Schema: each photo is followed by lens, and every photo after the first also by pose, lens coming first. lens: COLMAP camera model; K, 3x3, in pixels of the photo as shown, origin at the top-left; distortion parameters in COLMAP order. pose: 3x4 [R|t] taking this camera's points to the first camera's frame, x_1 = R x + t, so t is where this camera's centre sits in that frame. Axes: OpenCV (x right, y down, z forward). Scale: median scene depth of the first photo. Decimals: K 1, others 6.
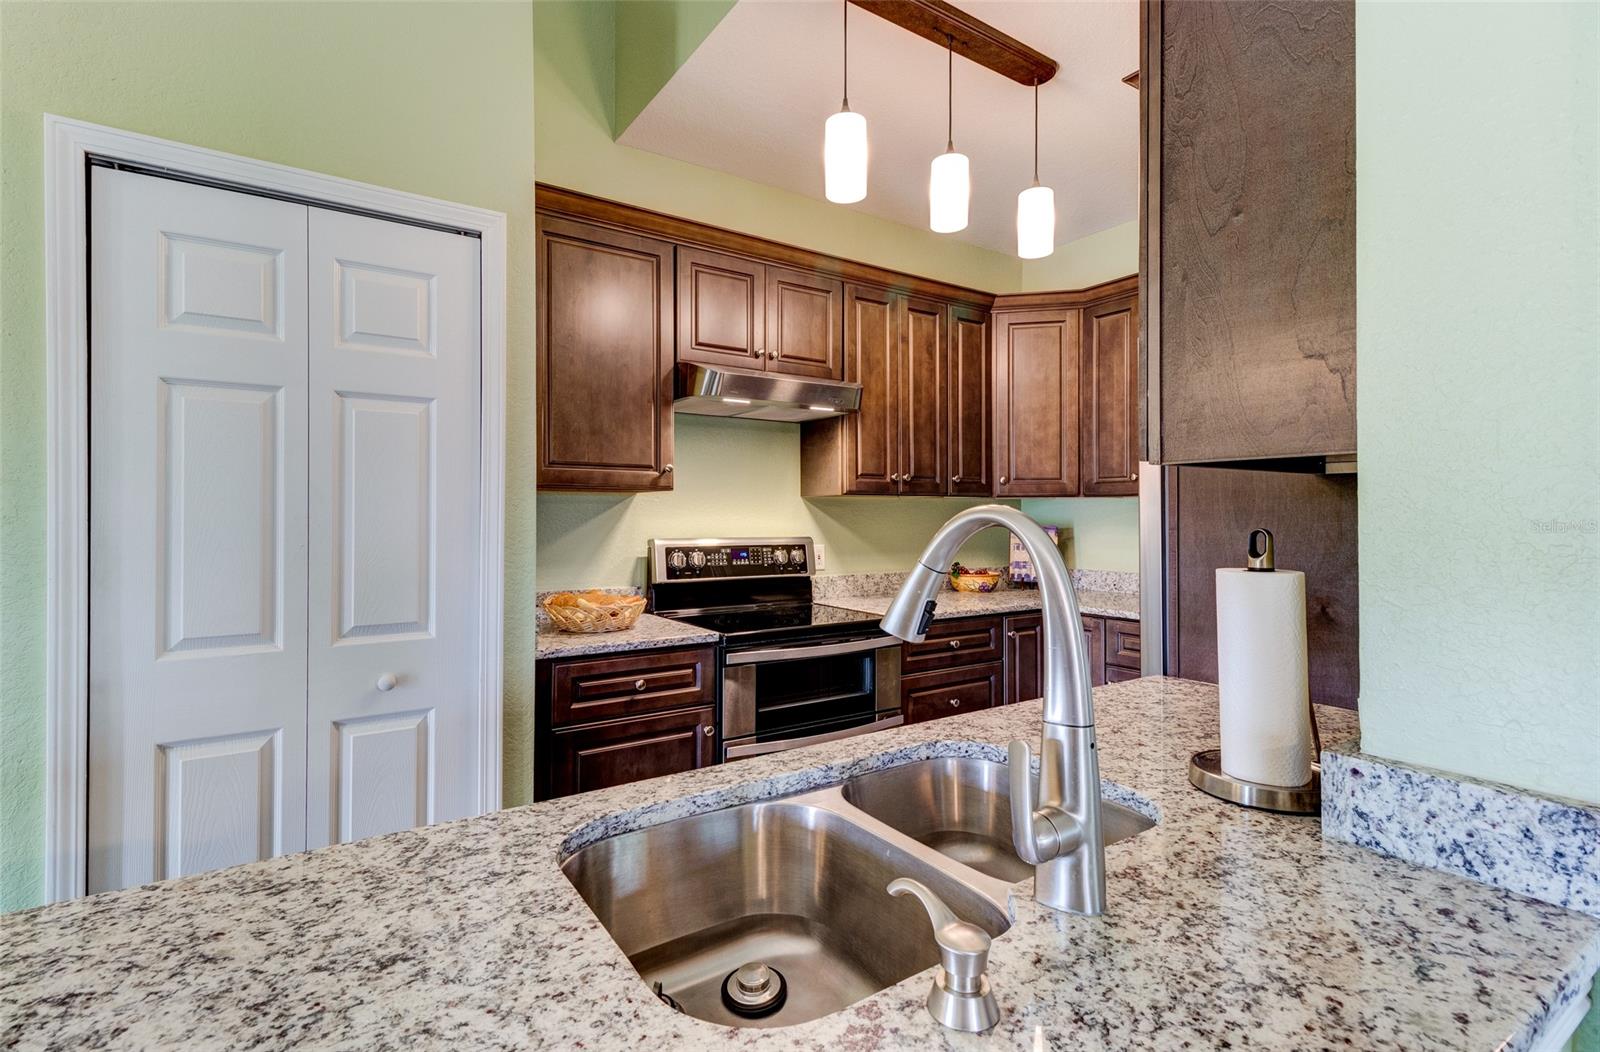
lens RADIAL K [[744.1, 0, 798.8], [0, 744.1, 508.5], [0, 0, 1]] dist [0.021988, -0.010717]
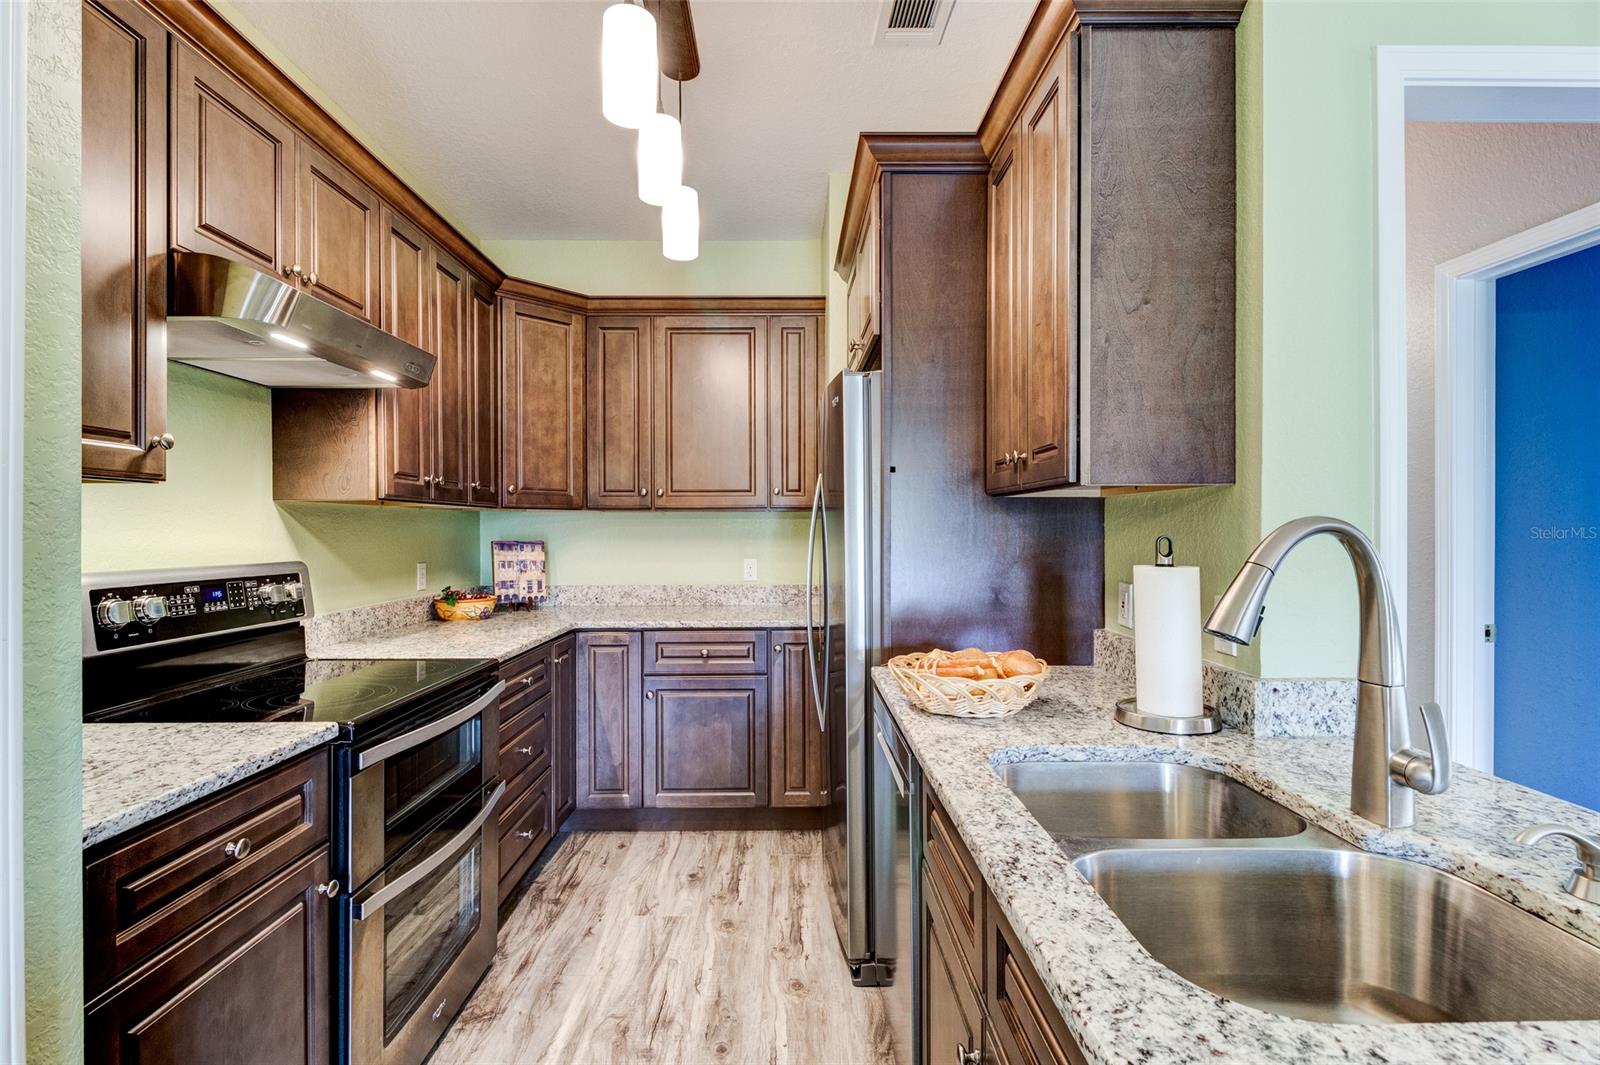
lens RADIAL K [[746.5, 0, 781.0], [0, 746.5, 527.8], [0, 0, 1]] dist [0.002010, -0.000757]
pose [[0.558528, 0.000570, 0.829486, -0.329392], [-0.005084, 0.999983, 0.002735, 0.004181], [-0.829470, -0.005745, 0.558521, 0.290513]]
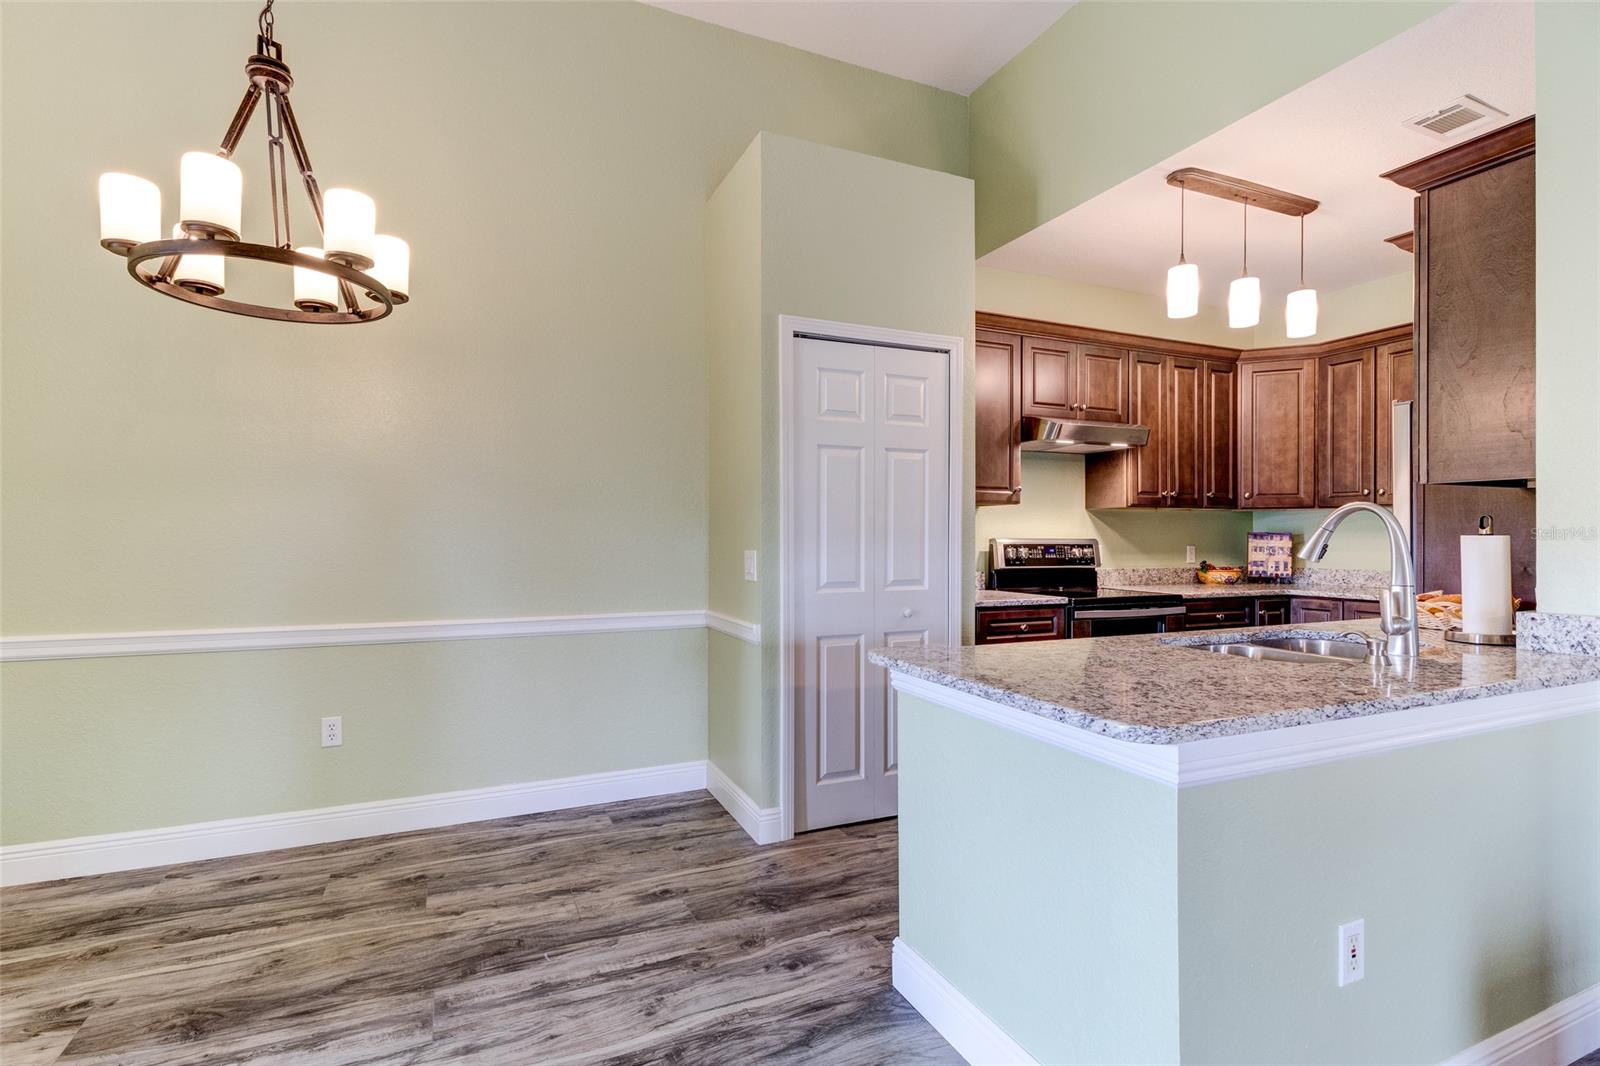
lens RADIAL K [[756.0, 0, 780.1], [0, 756.0, 538.7], [0, 0, 1]] dist [0.001877, -0.003993]
pose [[0.982260, 0.001074, -0.187523, -0.315196], [0.001124, 0.999932, 0.011617, 0.023245], [0.187522, -0.011622, 0.982192, -0.491157]]
